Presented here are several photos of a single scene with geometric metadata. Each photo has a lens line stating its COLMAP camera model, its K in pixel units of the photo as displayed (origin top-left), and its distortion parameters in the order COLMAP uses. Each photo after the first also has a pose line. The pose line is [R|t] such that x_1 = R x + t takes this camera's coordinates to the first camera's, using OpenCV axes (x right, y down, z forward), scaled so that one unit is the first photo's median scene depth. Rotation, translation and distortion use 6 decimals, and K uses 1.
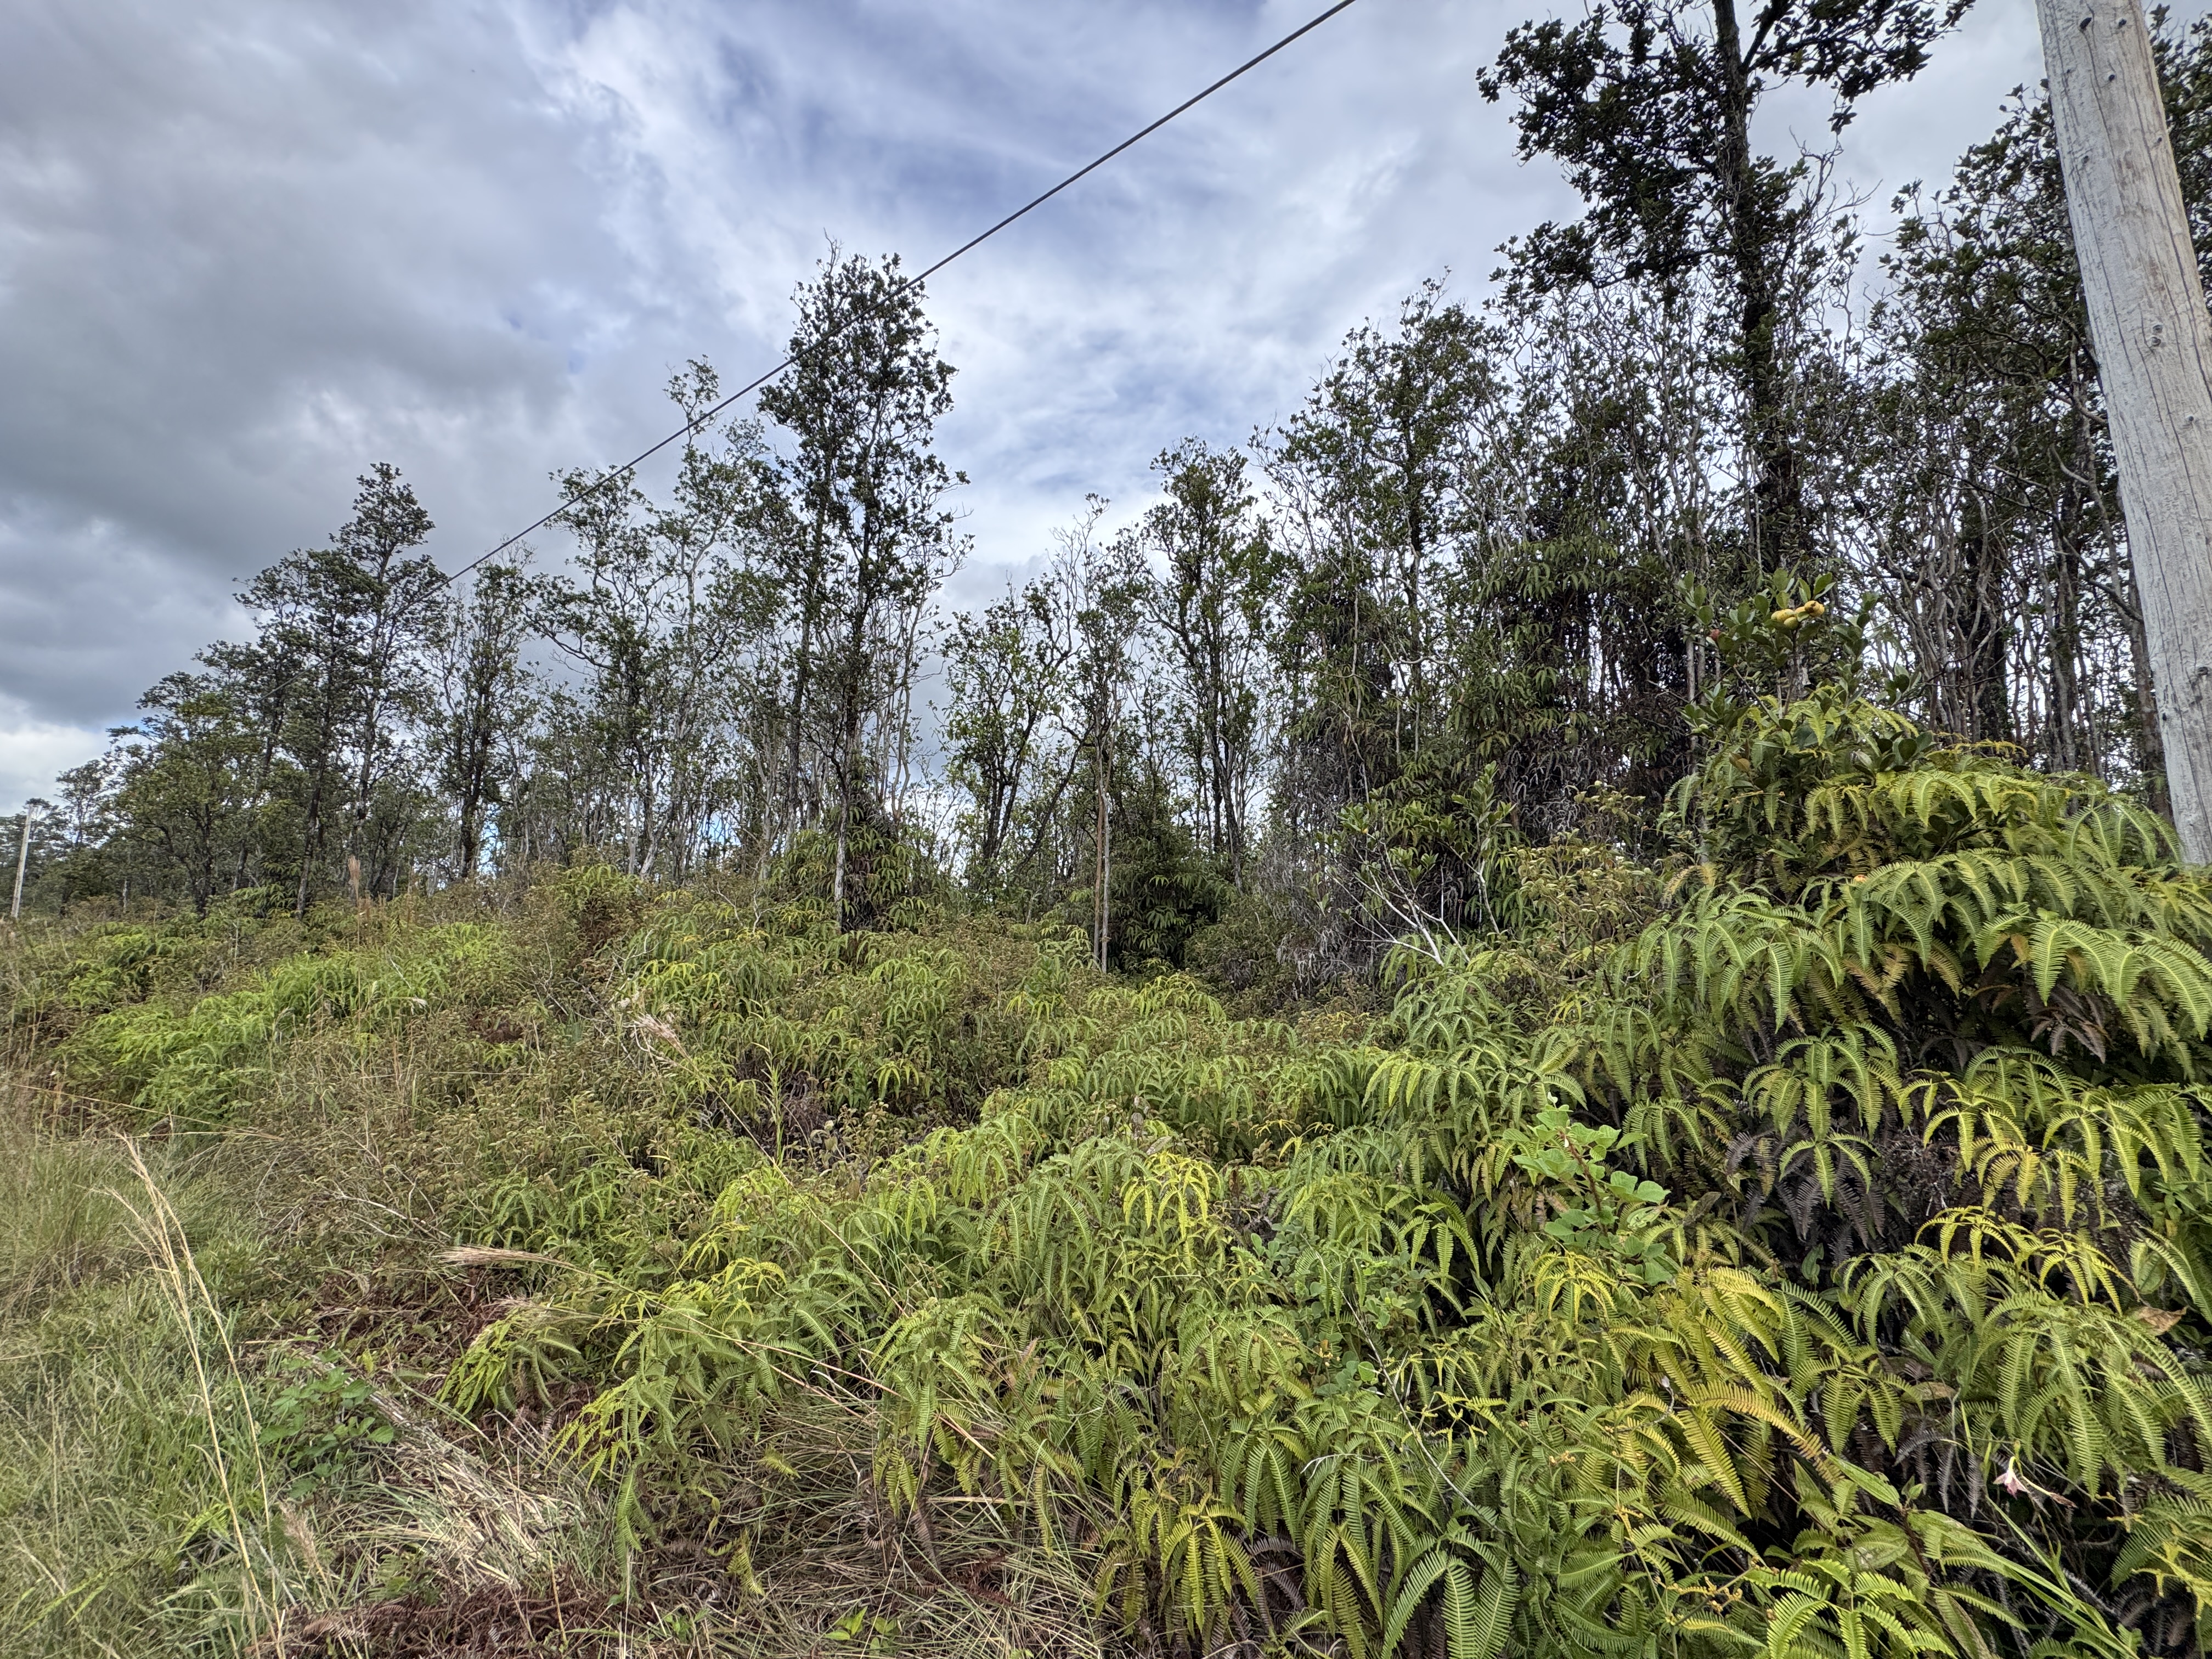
lens RADIAL K [[877.5, 0, 1104.9], [0, 877.5, 827.9], [0, 0, 1]] dist [-0.005404, 0.000877]
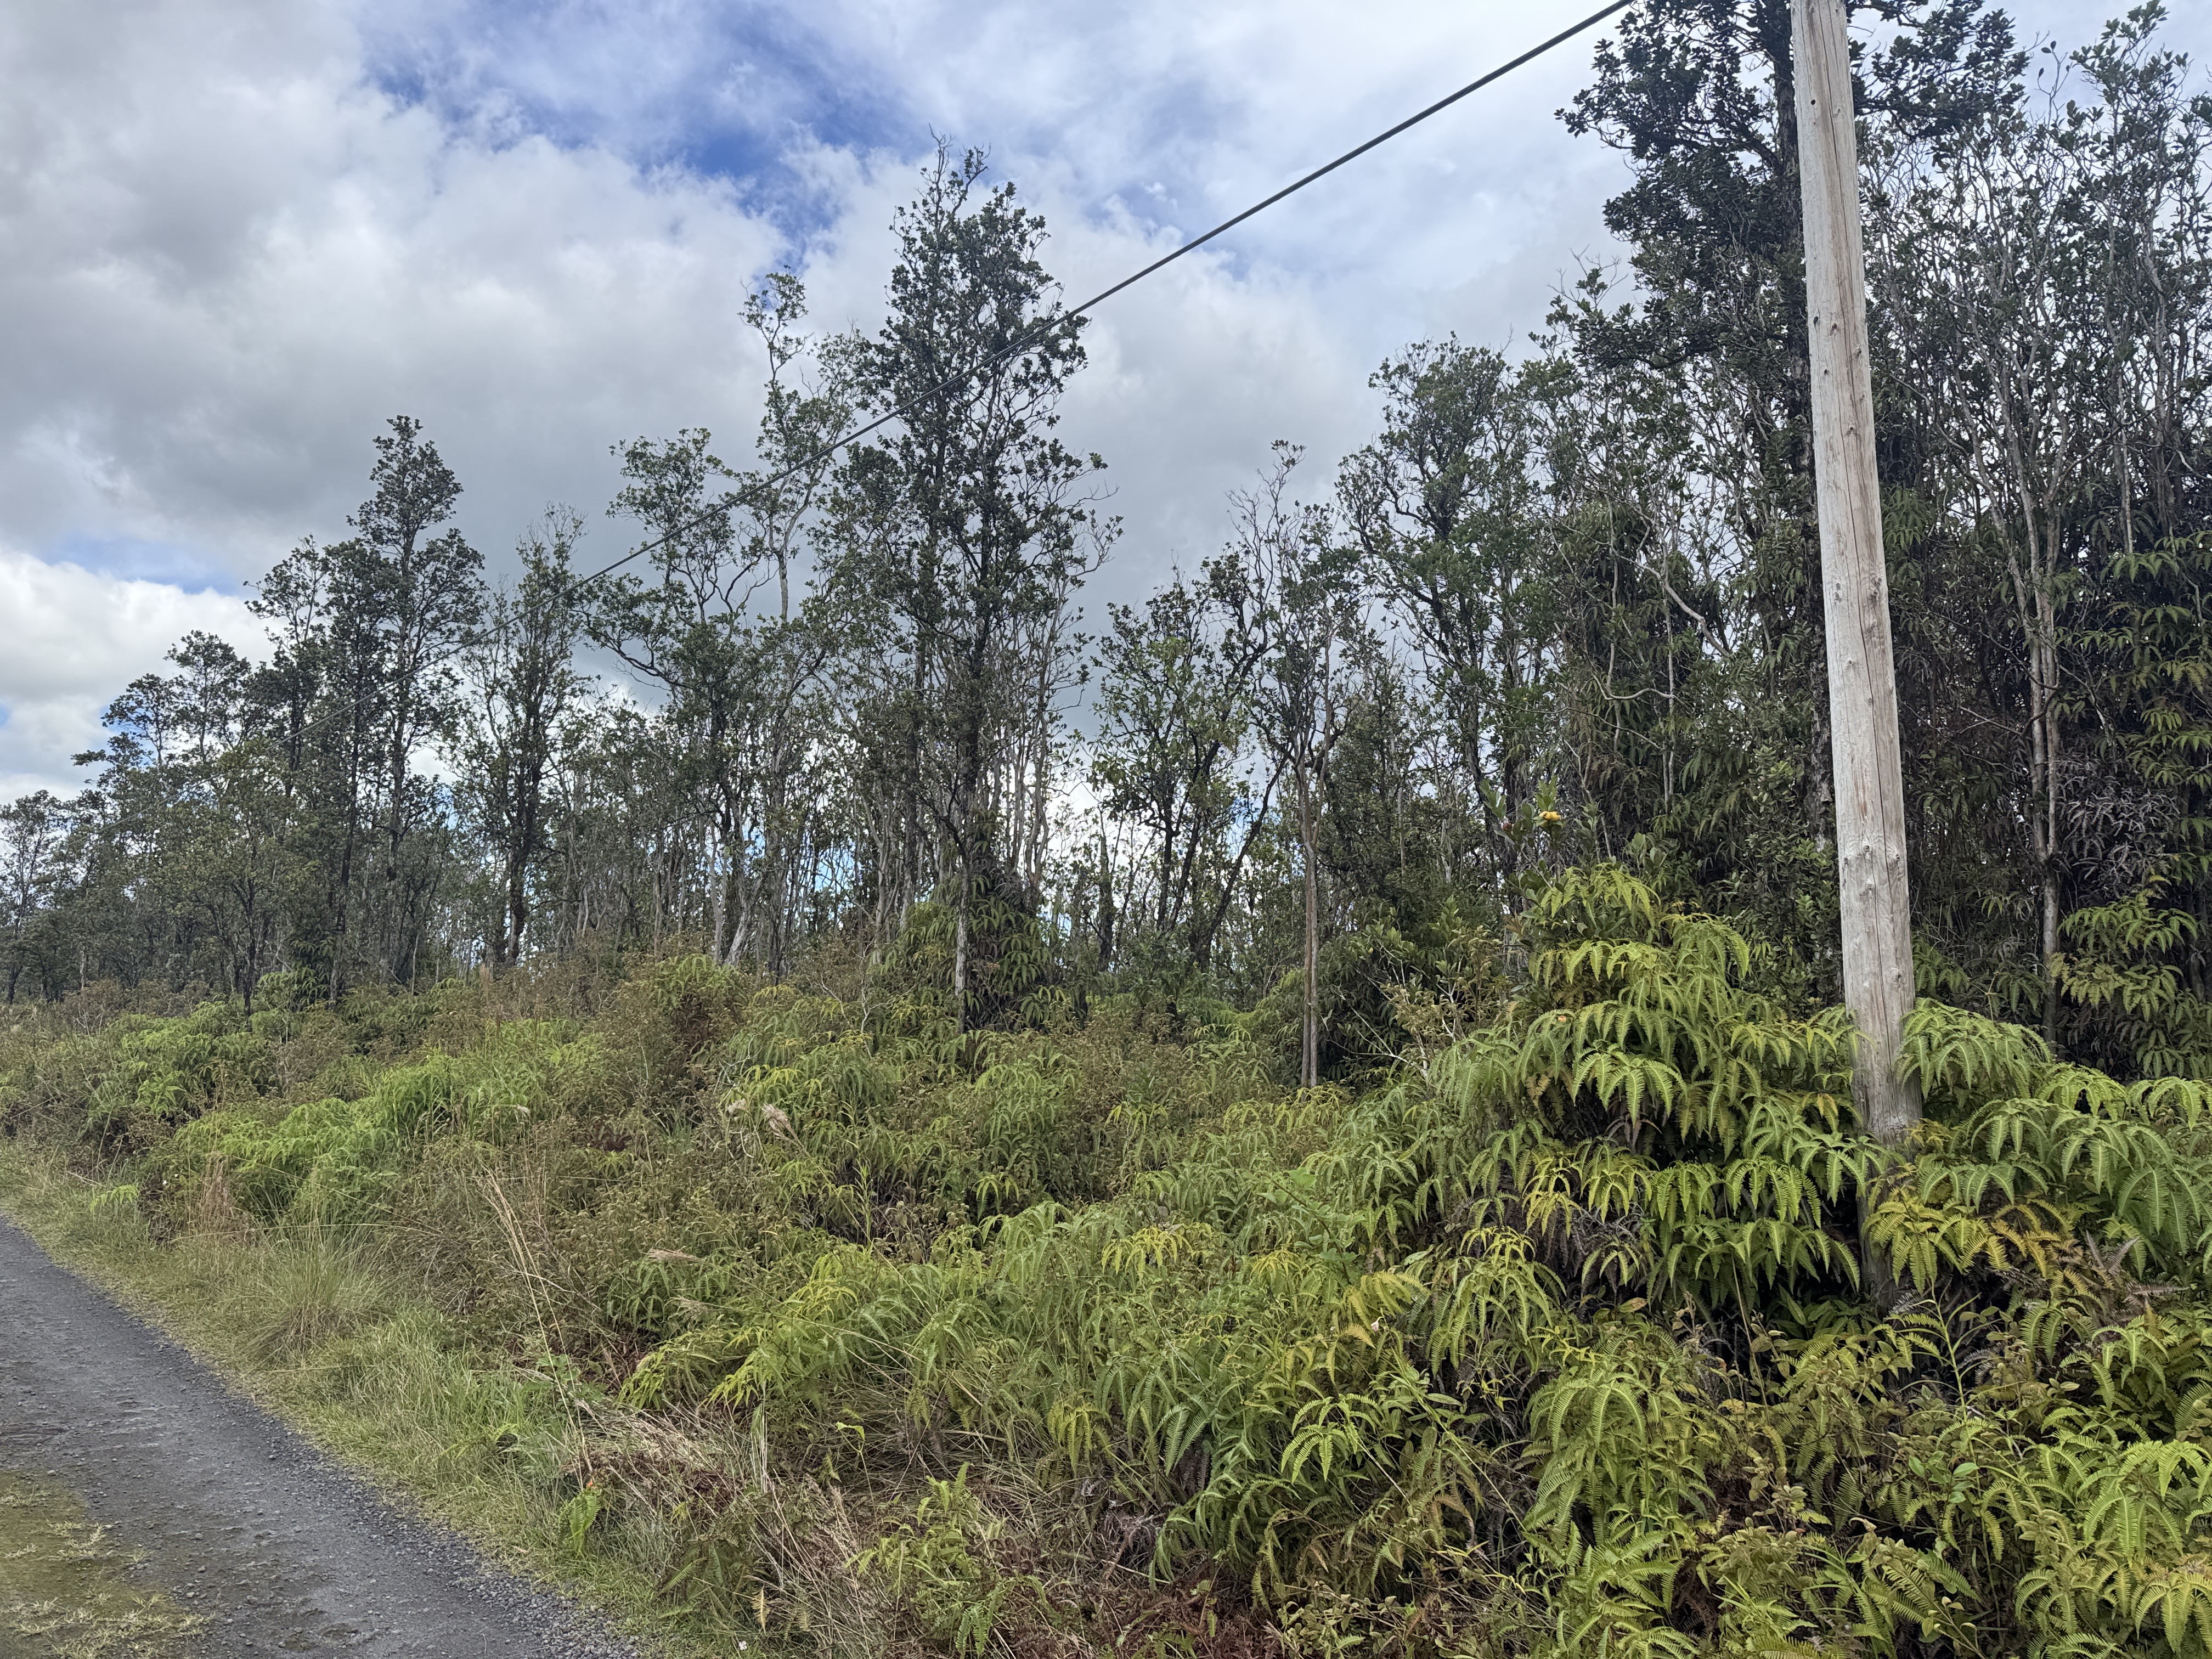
lens RADIAL K [[1554.9, 0, 1204.9], [0, 1554.9, 835.1], [0, 0, 1]] dist [0.045450, -0.066826]
pose [[0.983015, -0.021346, -0.182280, 0.139671], [0.023069, 0.999707, 0.007340, -0.050775], [0.182070, -0.011421, 0.983219, -0.287411]]
